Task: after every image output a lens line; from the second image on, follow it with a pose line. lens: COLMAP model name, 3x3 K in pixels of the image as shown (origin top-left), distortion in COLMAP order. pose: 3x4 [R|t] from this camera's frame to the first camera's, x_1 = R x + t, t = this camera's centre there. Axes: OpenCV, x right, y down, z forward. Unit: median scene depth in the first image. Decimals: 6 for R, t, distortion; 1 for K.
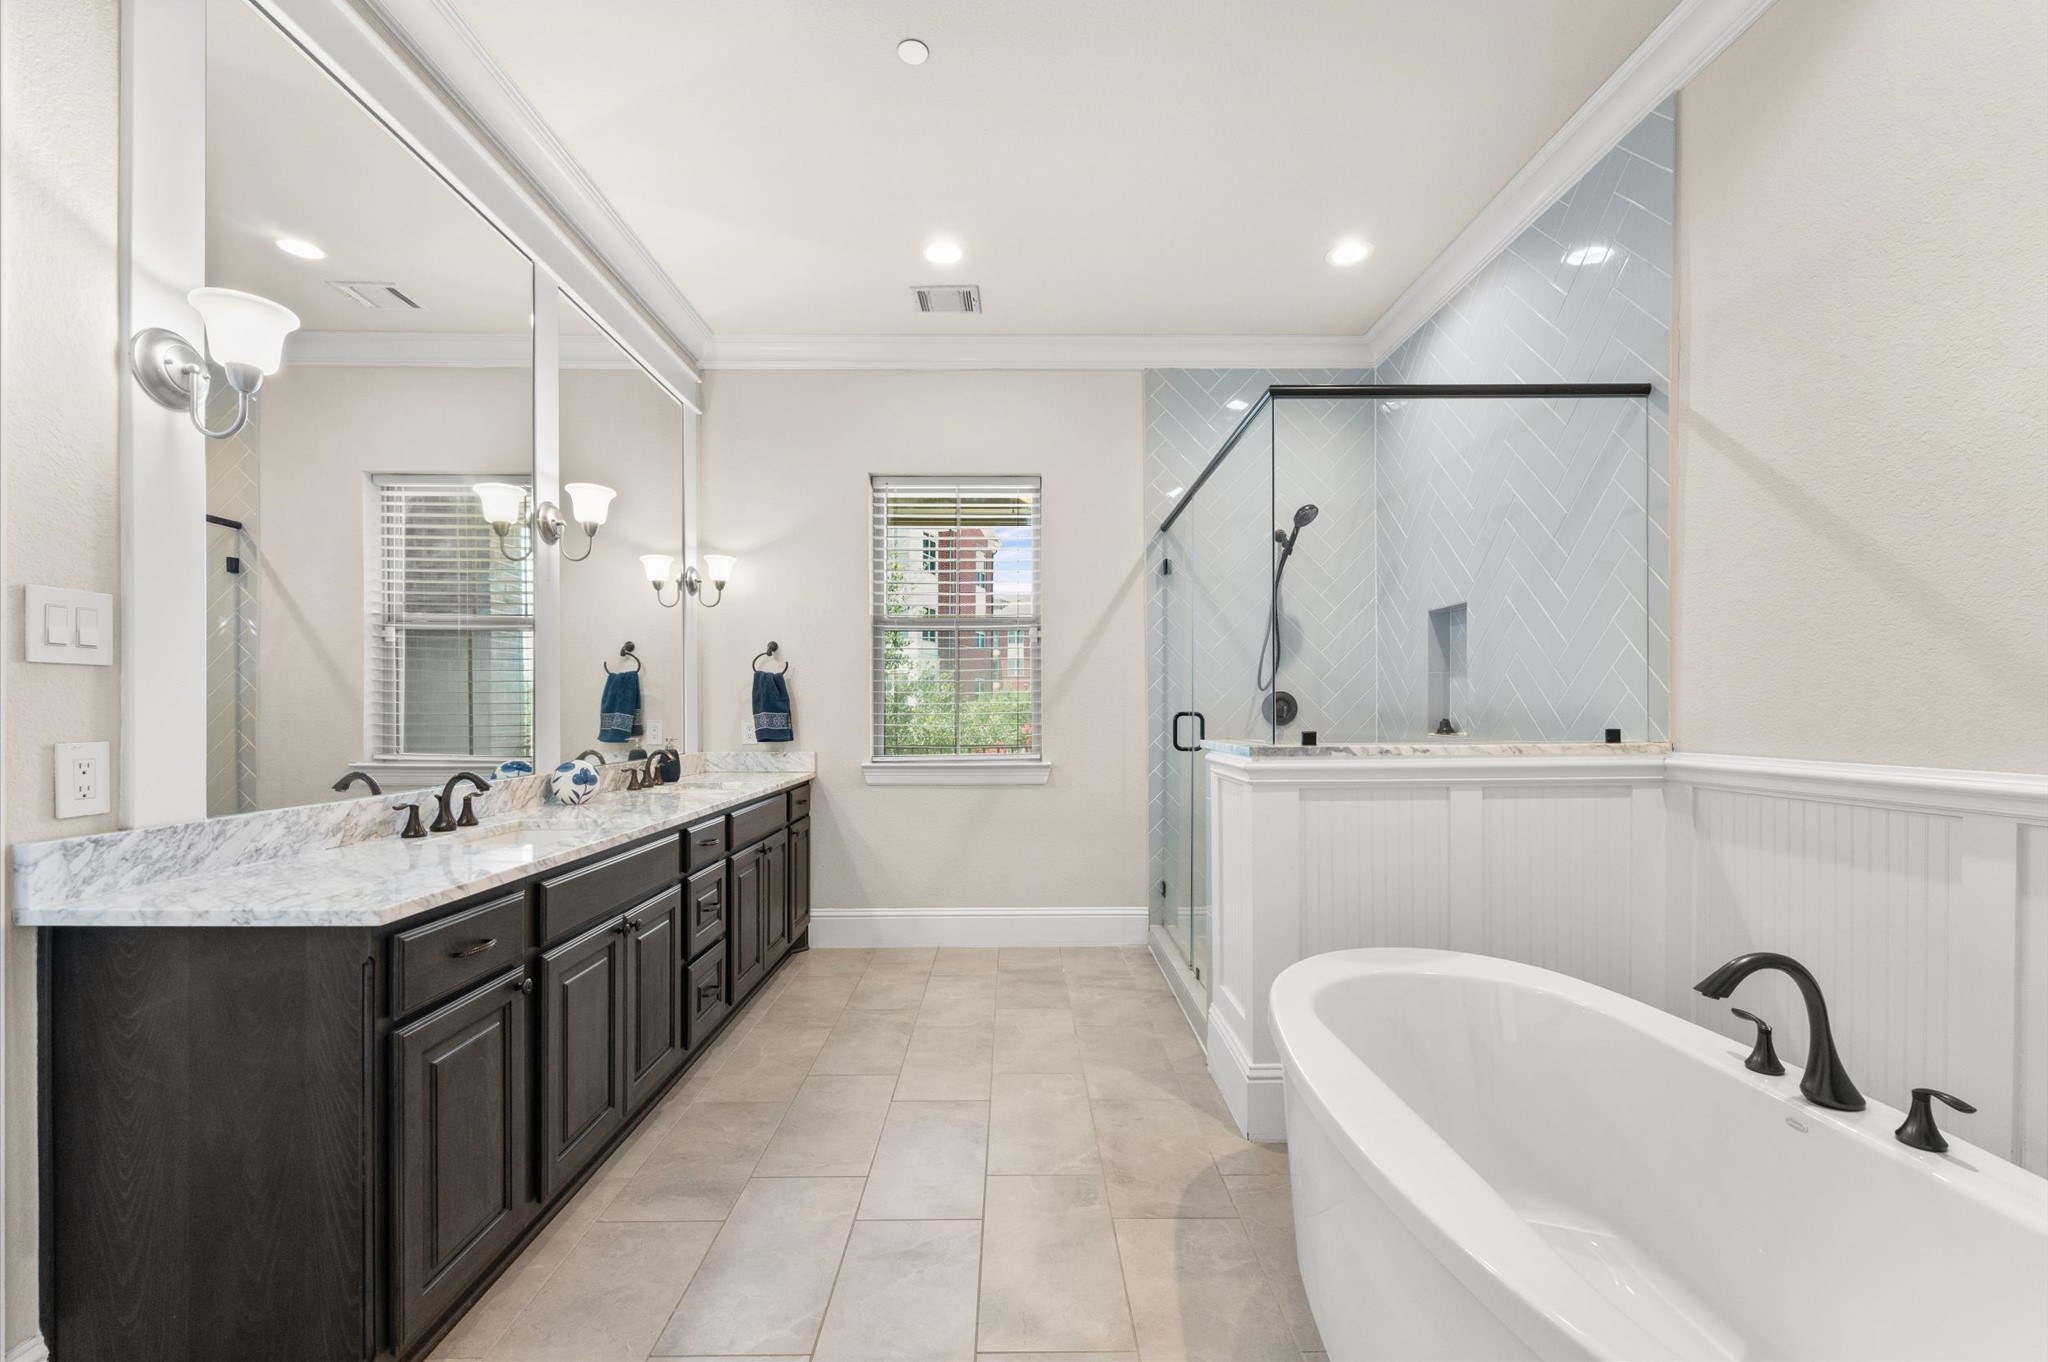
lens RADIAL K [[934.3, 0, 1027.5], [0, 934.3, 698.3], [0, 0, 1]] dist [0.000431, -0.000242]
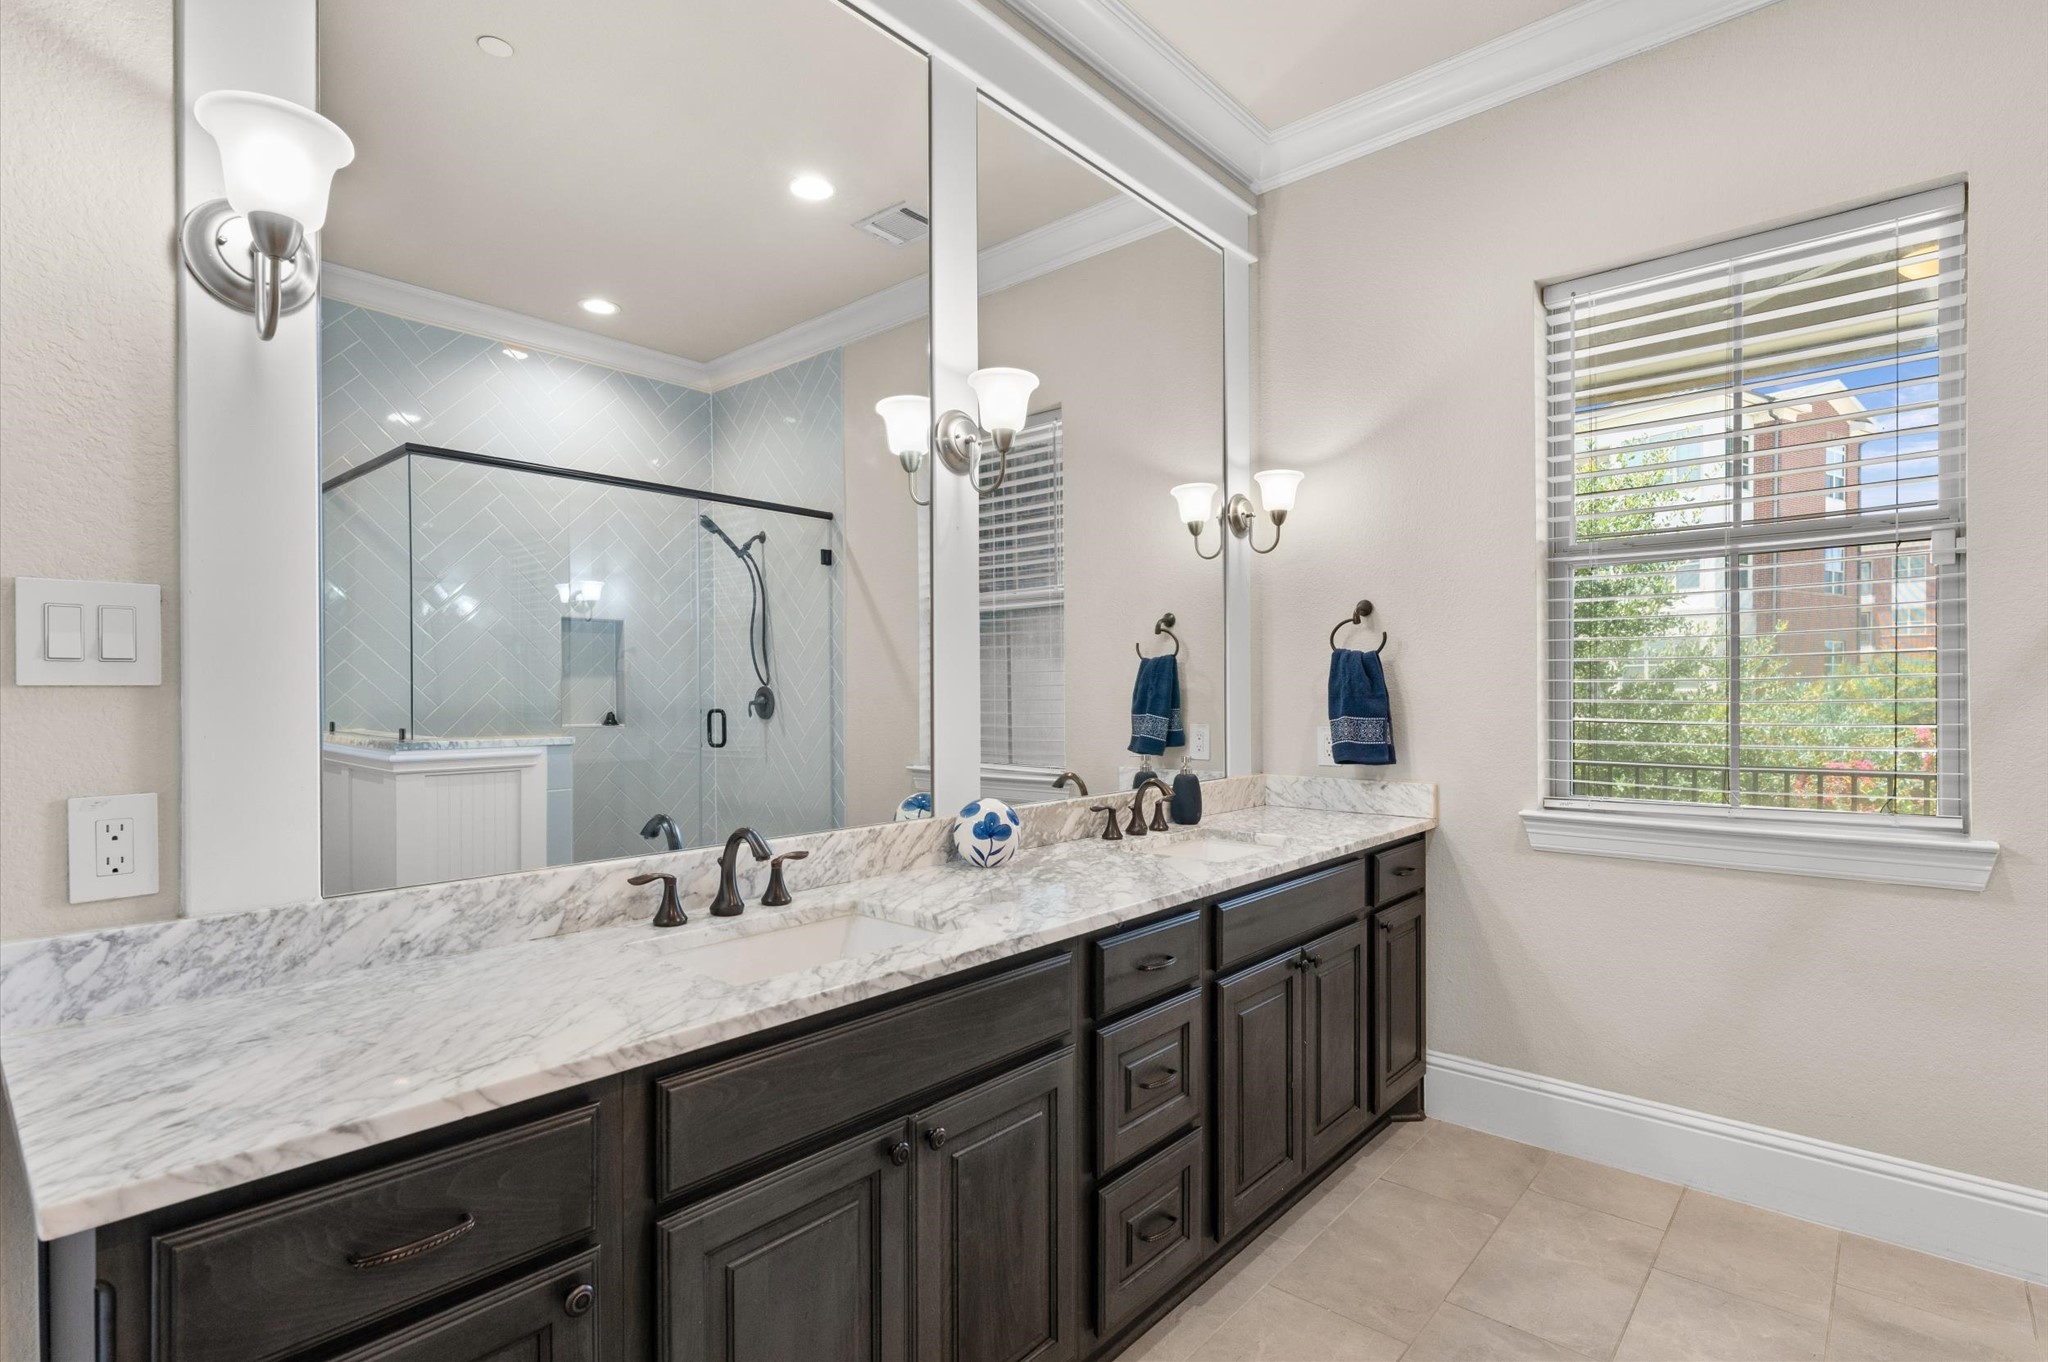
lens RADIAL K [[1003.8, 0, 1035.4], [0, 1003.8, 692.7], [0, 0, 1]] dist [0.004662, 0.001698]
pose [[0.741081, -0.003943, -0.671404, 0.009856], [0.016462, 0.999789, 0.012299, -0.012015], [0.671214, -0.020168, 0.740989, 0.377431]]
